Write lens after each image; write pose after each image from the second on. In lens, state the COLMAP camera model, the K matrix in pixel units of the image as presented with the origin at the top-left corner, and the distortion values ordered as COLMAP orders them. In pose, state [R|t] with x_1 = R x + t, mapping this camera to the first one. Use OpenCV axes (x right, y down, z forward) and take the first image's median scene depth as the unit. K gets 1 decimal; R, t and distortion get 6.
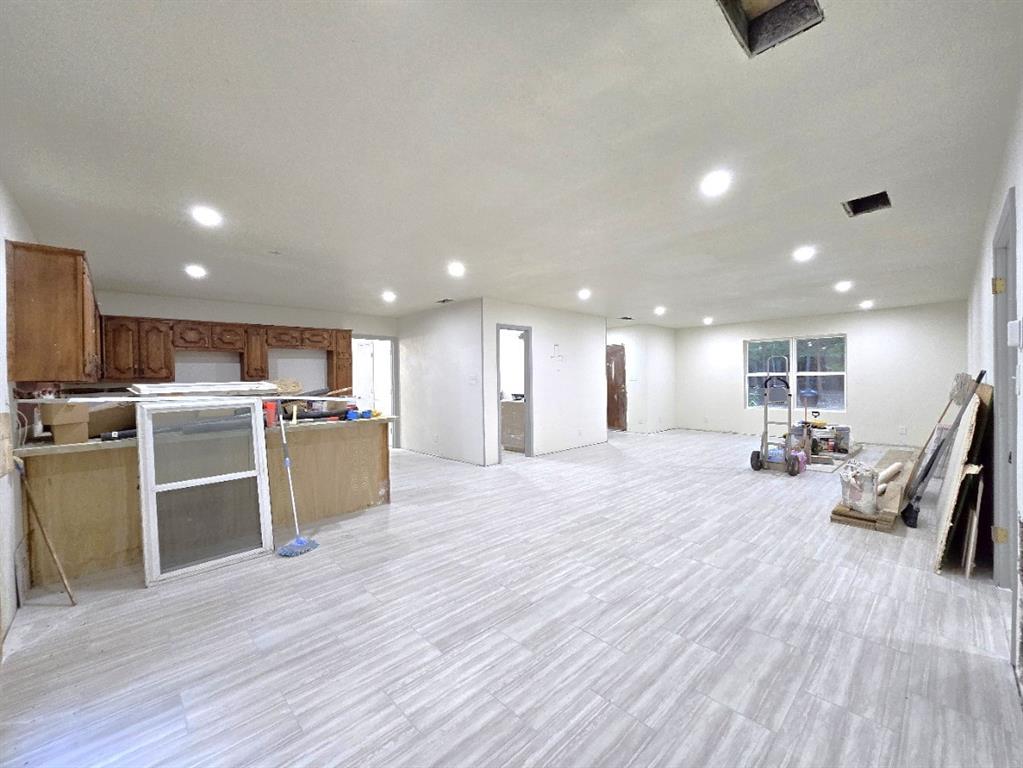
lens RADIAL K [[415.5, 0, 511.5], [0, 415.5, 384.0], [0, 0, 1]] dist [-0.000770, -0.000054]
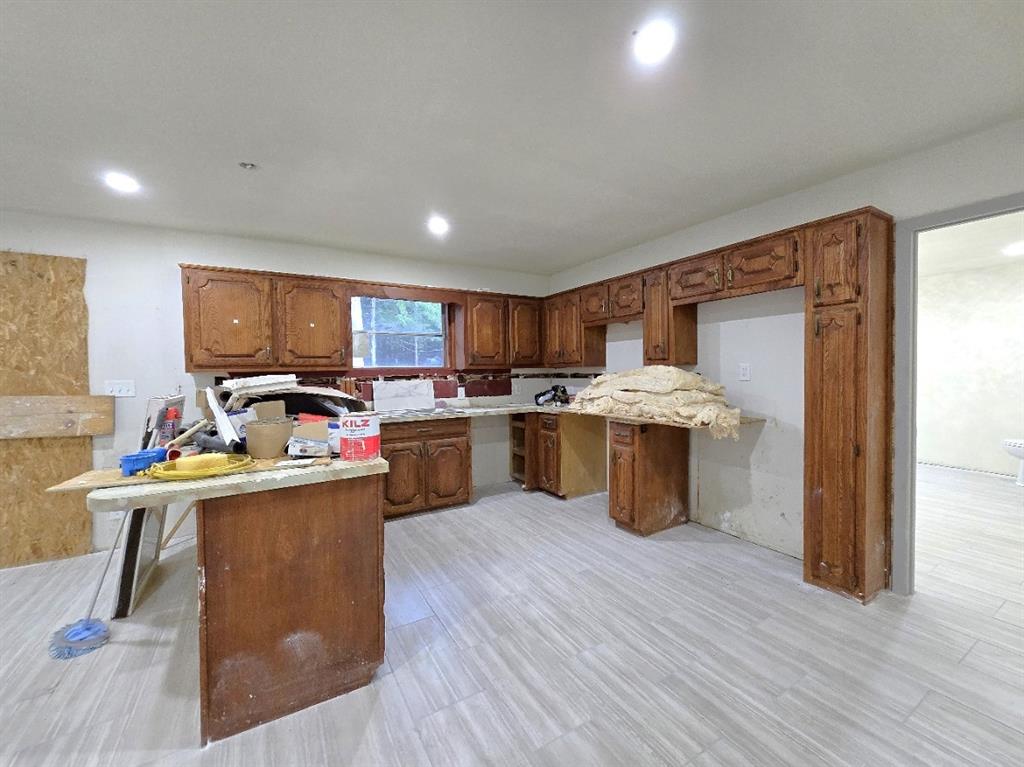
lens RADIAL K [[421.1, 0, 518.2], [0, 421.1, 380.5], [0, 0, 1]] dist [-0.004481, 0.000015]
pose [[-0.205913, 0.049566, -0.977314, -0.036546], [0.002383, 0.998739, 0.050151, -0.036883], [0.978567, 0.007998, -0.205772, 1.869184]]
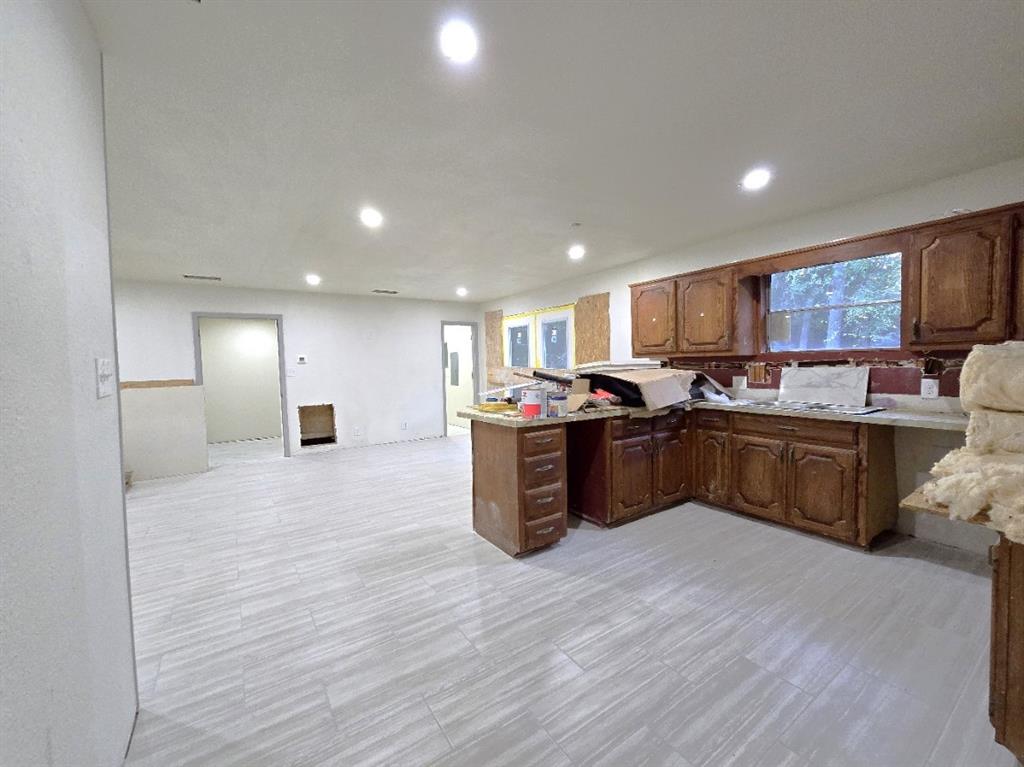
lens RADIAL K [[421.1, 0, 518.2], [0, 421.1, 380.5], [0, 0, 1]] dist [-0.004481, 0.000015]
pose [[-0.987290, 0.035535, 0.154906, -0.715921], [0.044403, 0.997544, 0.054165, -0.027212], [-0.152601, 0.060355, -0.986443, 2.442196]]
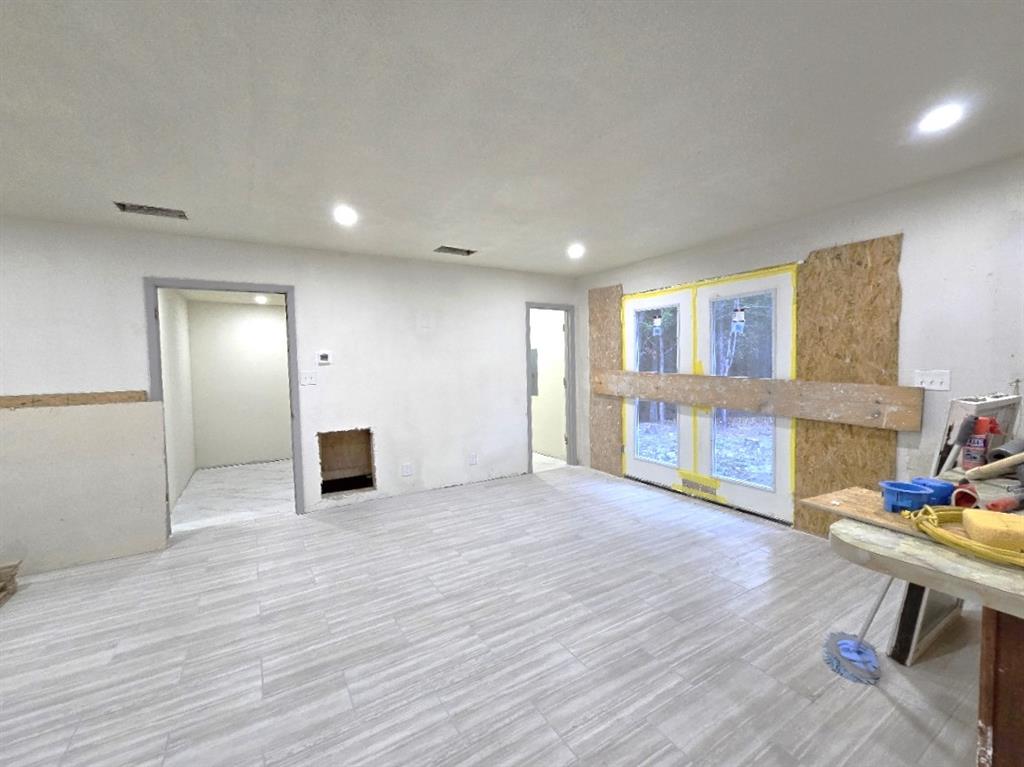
lens RADIAL K [[433.4, 0, 518.5], [0, 433.4, 380.8], [0, 0, 1]] dist [-0.018974, 0.007784]
pose [[-0.978727, 0.025827, 0.203535, -0.194140], [0.037405, 0.997881, 0.053244, -0.044772], [-0.201729, 0.059725, -0.977619, 1.728177]]
